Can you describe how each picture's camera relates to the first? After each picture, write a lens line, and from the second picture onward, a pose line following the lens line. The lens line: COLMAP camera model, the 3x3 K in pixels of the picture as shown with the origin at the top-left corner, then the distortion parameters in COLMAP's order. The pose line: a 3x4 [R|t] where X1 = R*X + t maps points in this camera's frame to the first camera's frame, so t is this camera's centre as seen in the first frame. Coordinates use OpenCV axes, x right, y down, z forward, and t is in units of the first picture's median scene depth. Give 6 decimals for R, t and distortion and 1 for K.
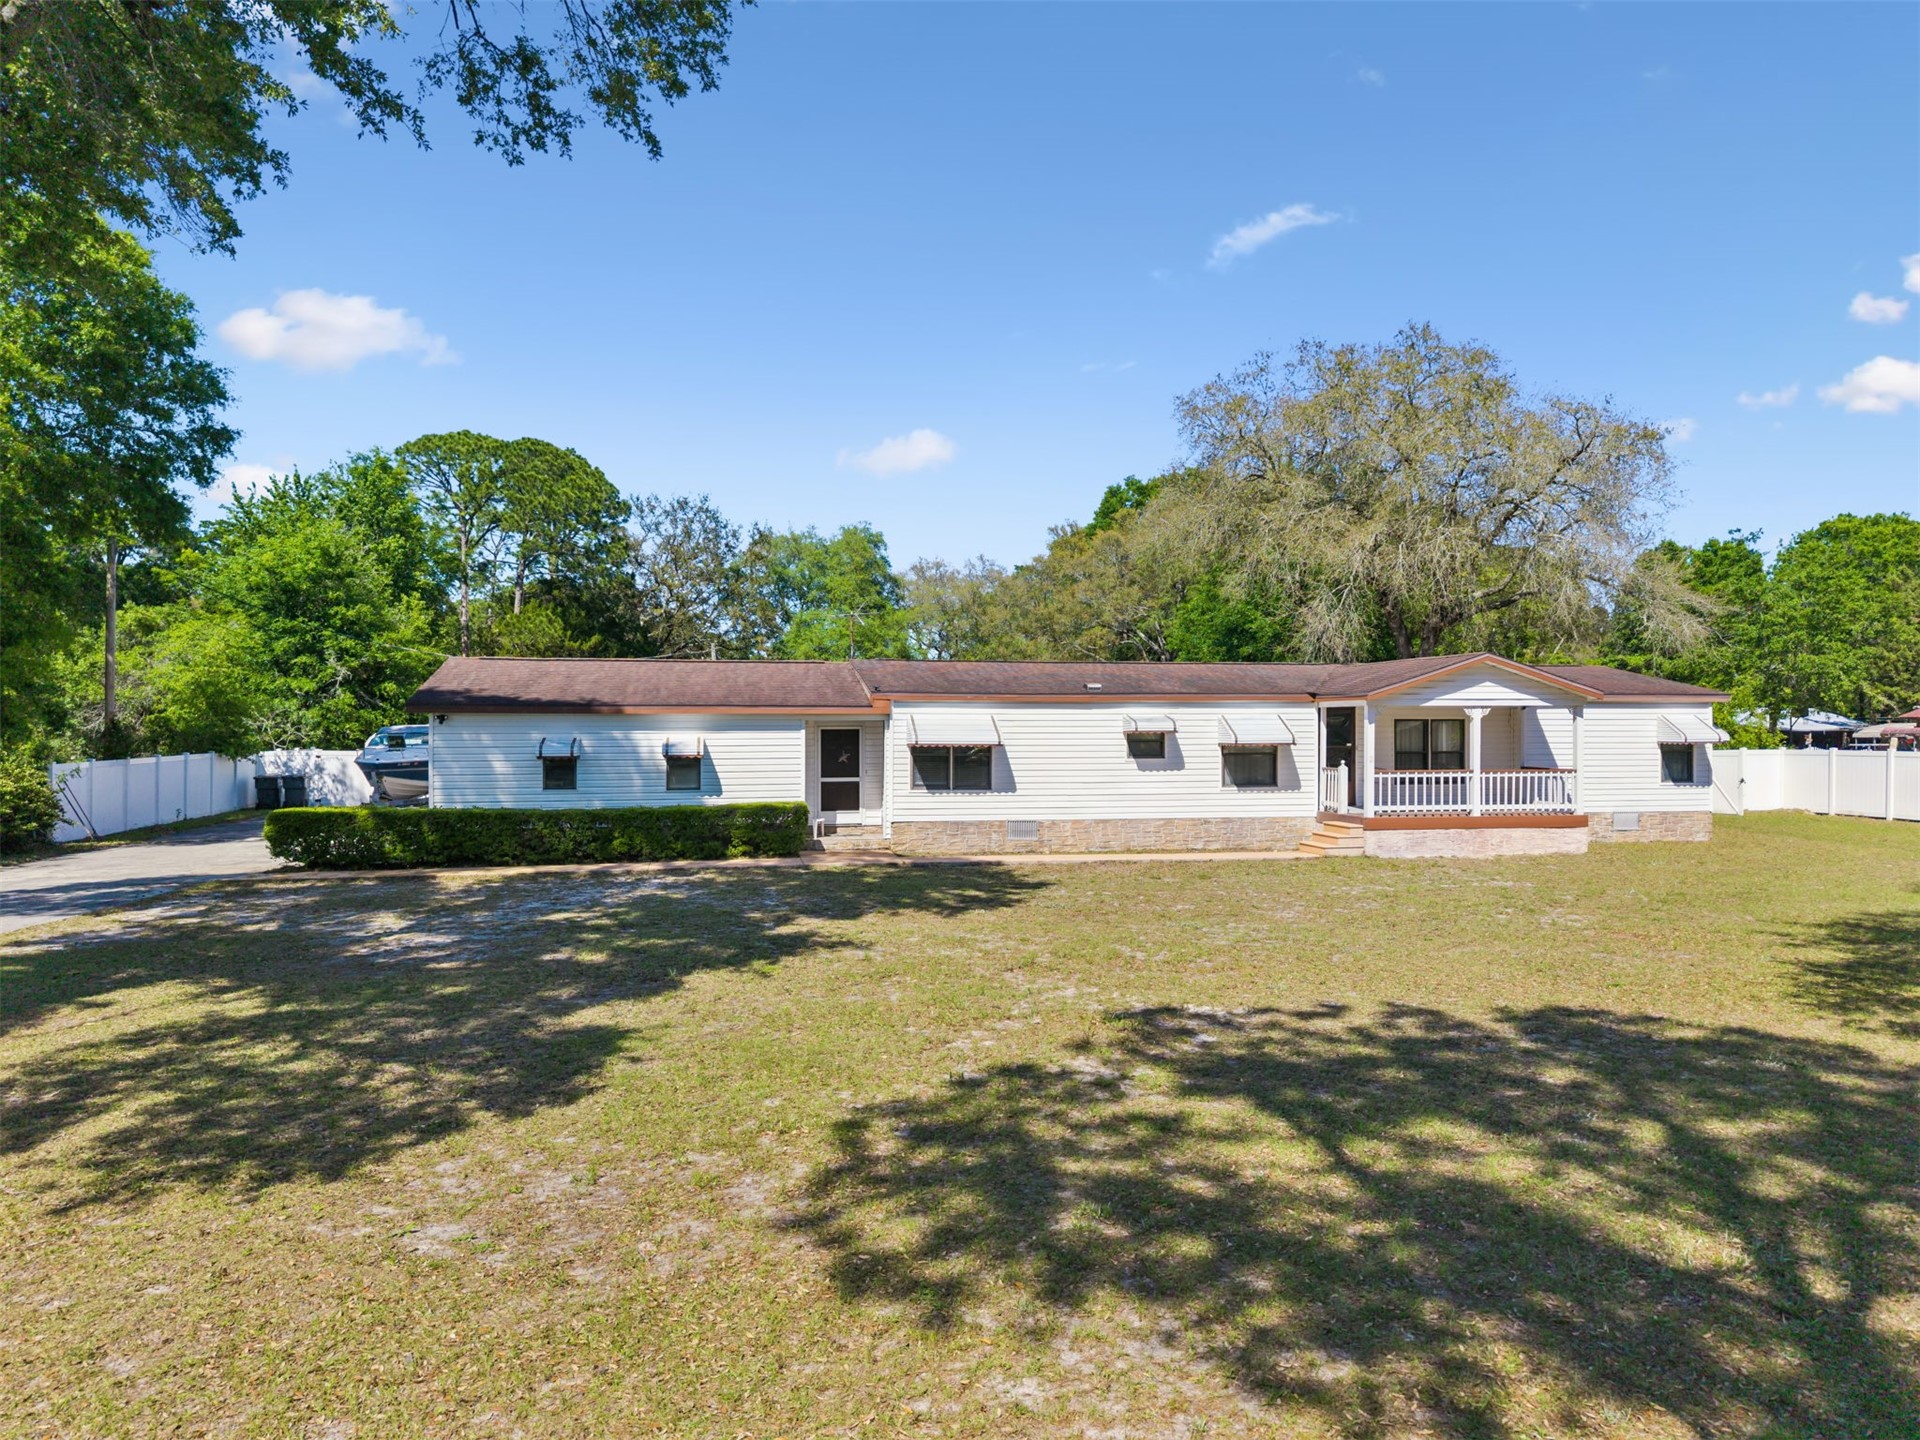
lens RADIAL K [[1295.3, 0, 955.3], [0, 1295.3, 718.2], [0, 0, 1]] dist [0.036154, -0.000767]
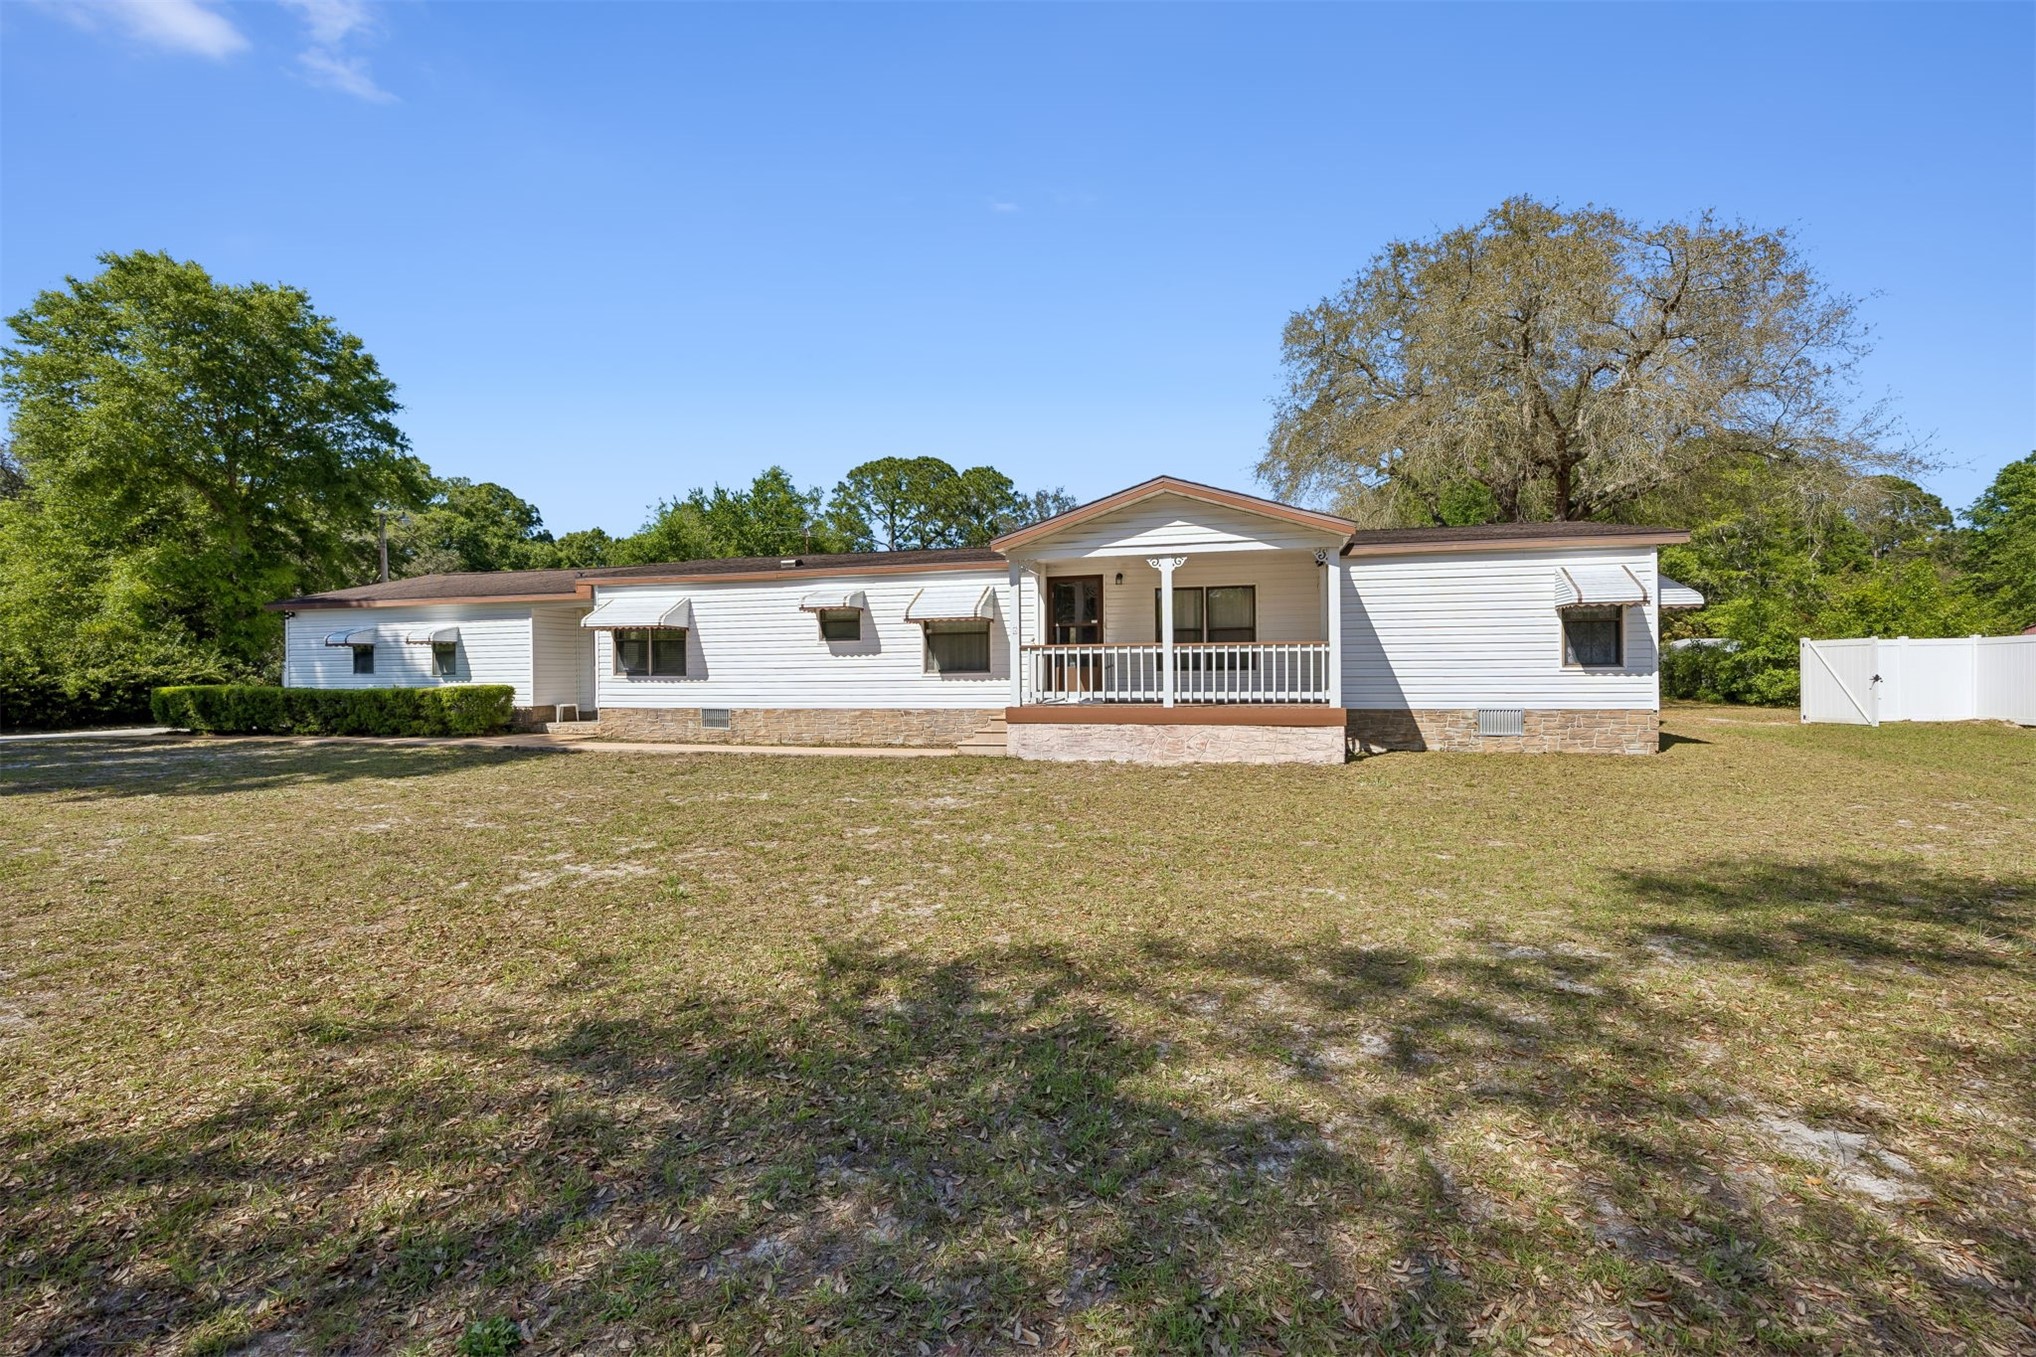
lens RADIAL K [[878.1, 0, 1019.7], [0, 878.1, 664.0], [0, 0, 1]] dist [-0.004911, -0.000342]
pose [[0.911650, -0.009360, -0.410861, 0.509886], [0.009569, 0.999953, -0.001547, 0.049722], [0.410856, -0.002521, 0.911697, 0.508231]]
